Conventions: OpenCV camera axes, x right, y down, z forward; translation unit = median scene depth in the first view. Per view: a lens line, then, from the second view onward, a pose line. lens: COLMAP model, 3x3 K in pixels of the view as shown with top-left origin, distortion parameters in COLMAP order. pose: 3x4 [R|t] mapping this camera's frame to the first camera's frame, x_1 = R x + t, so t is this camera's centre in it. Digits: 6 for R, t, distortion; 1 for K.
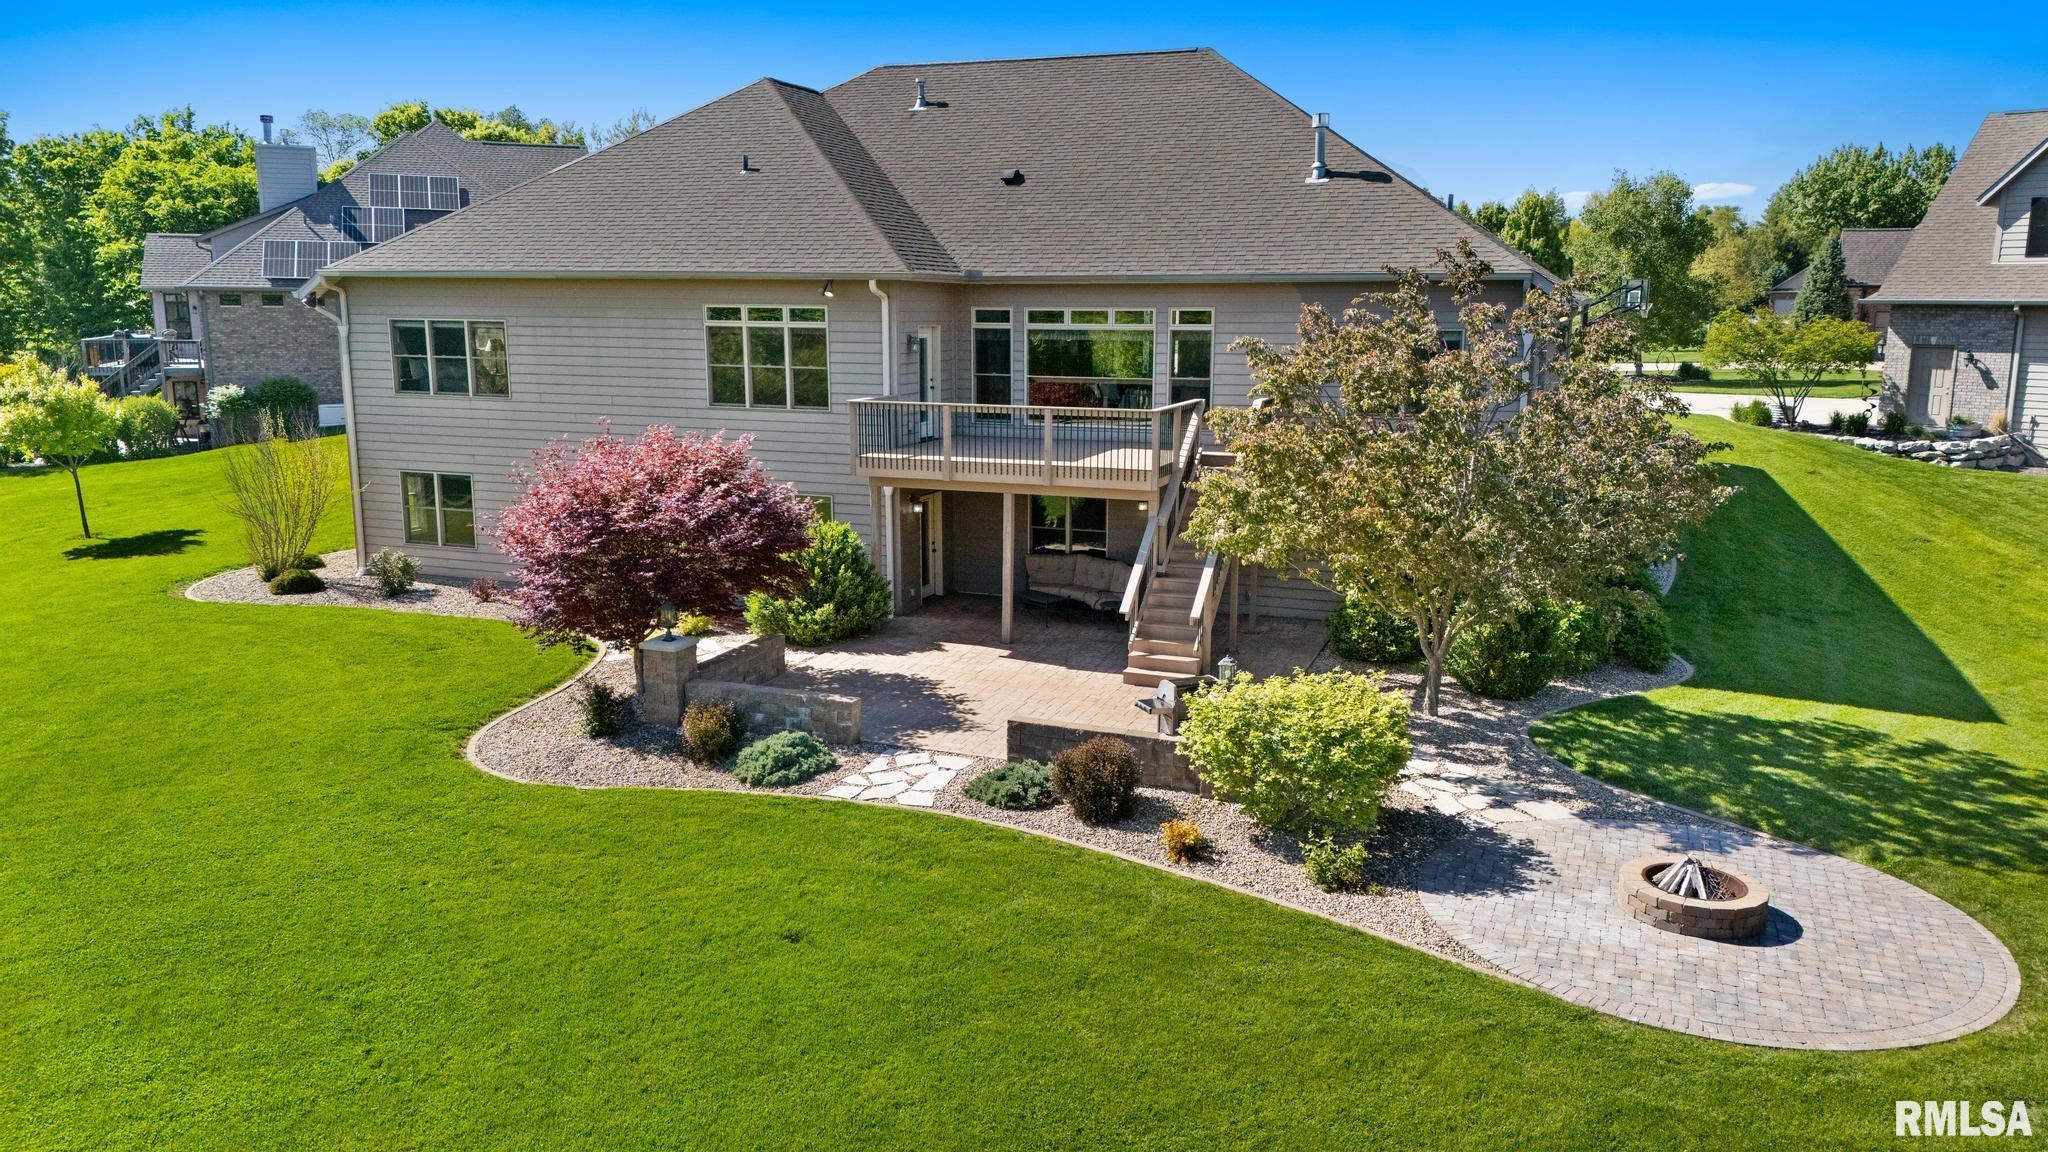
lens RADIAL K [[1507.2, 0, 1014.2], [0, 1507.2, 564.3], [0, 0, 1]] dist [0.090011, -0.106916]
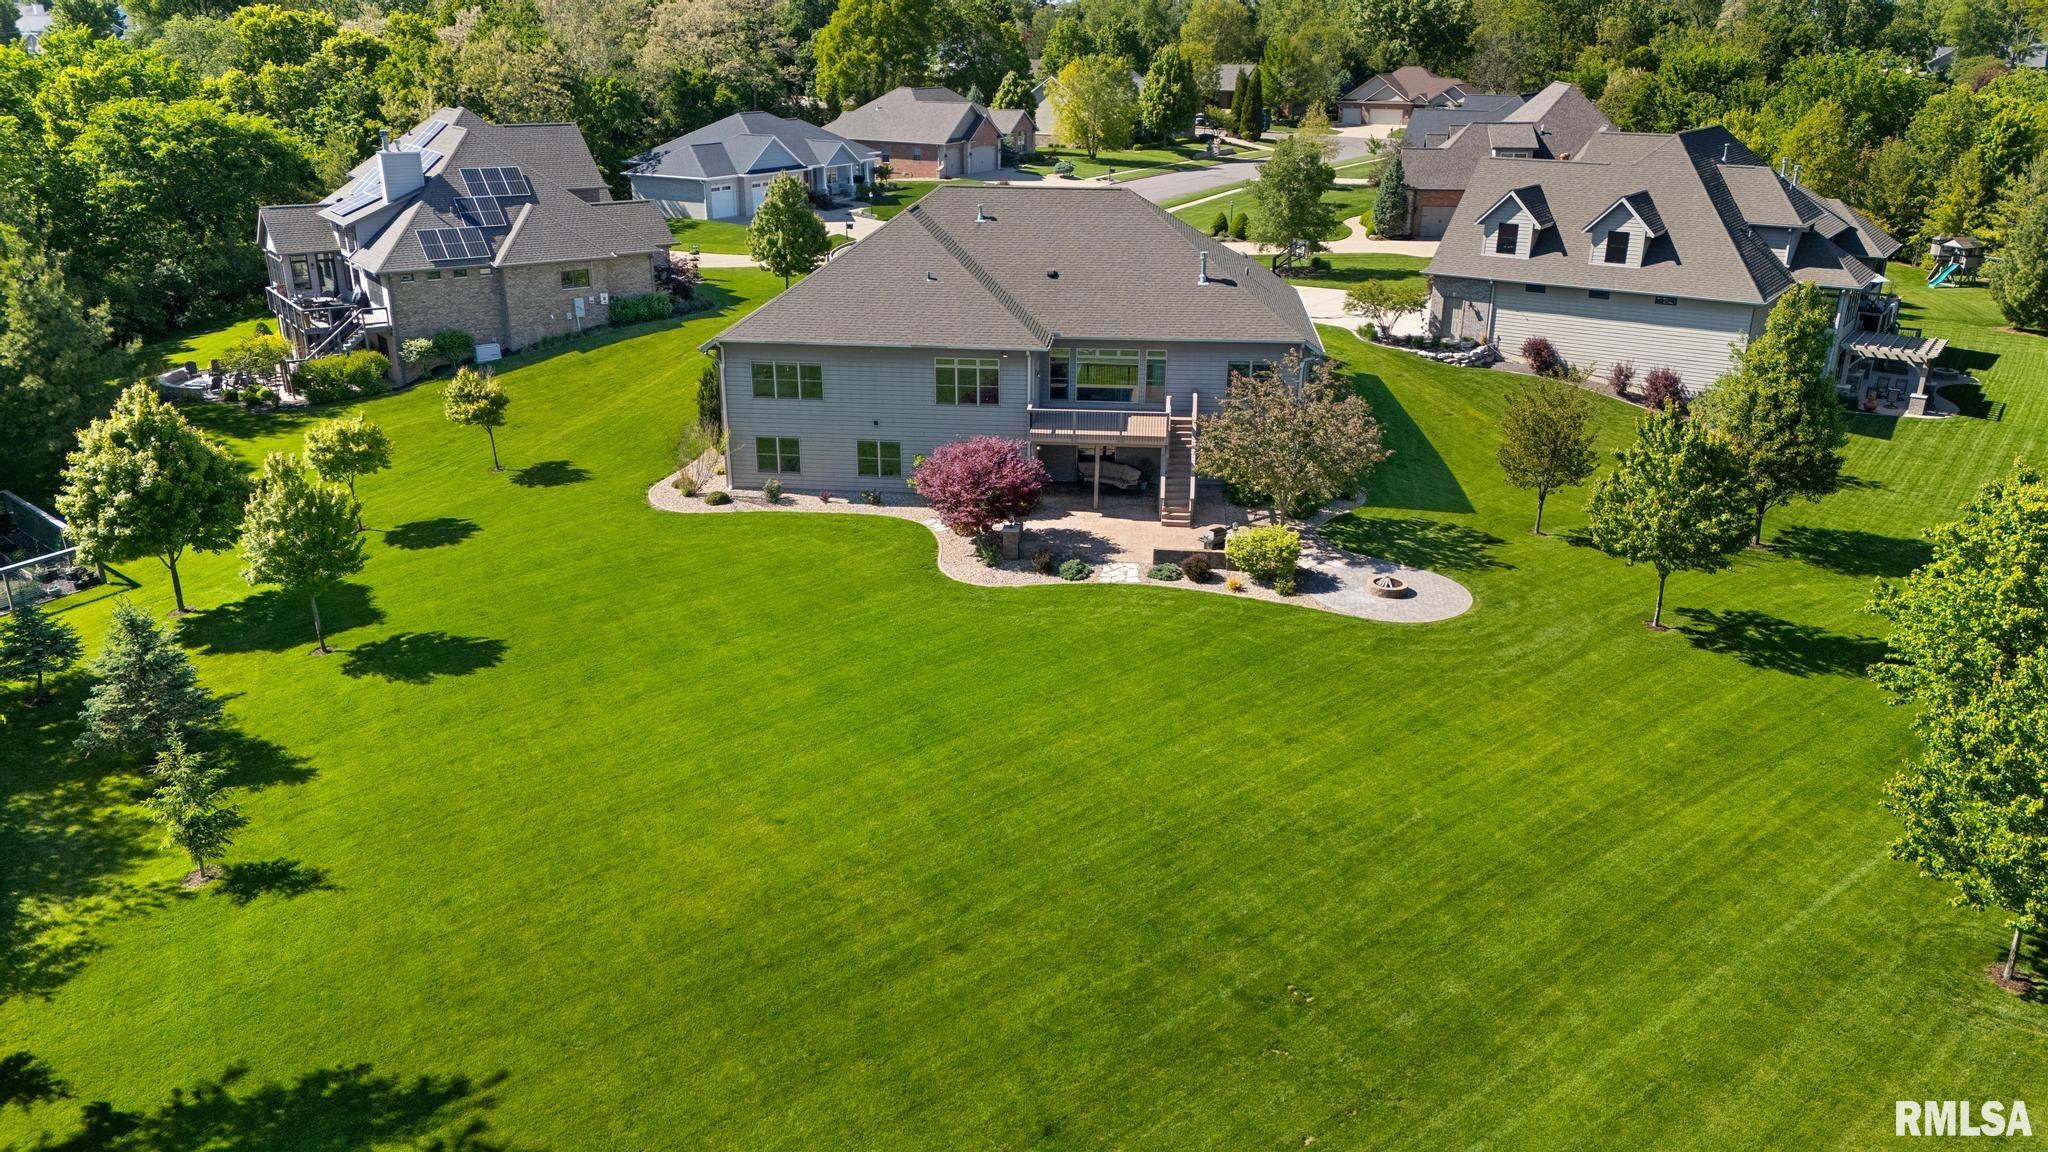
lens RADIAL K [[1507.2, 0, 1014.2], [0, 1507.2, 564.3], [0, 0, 1]] dist [0.090011, -0.106916]
pose [[0.965007, -0.089346, 0.246532, -0.811083], [0.046781, 0.983740, 0.173401, -0.312109], [-0.258016, -0.155800, 0.953496, -1.362431]]
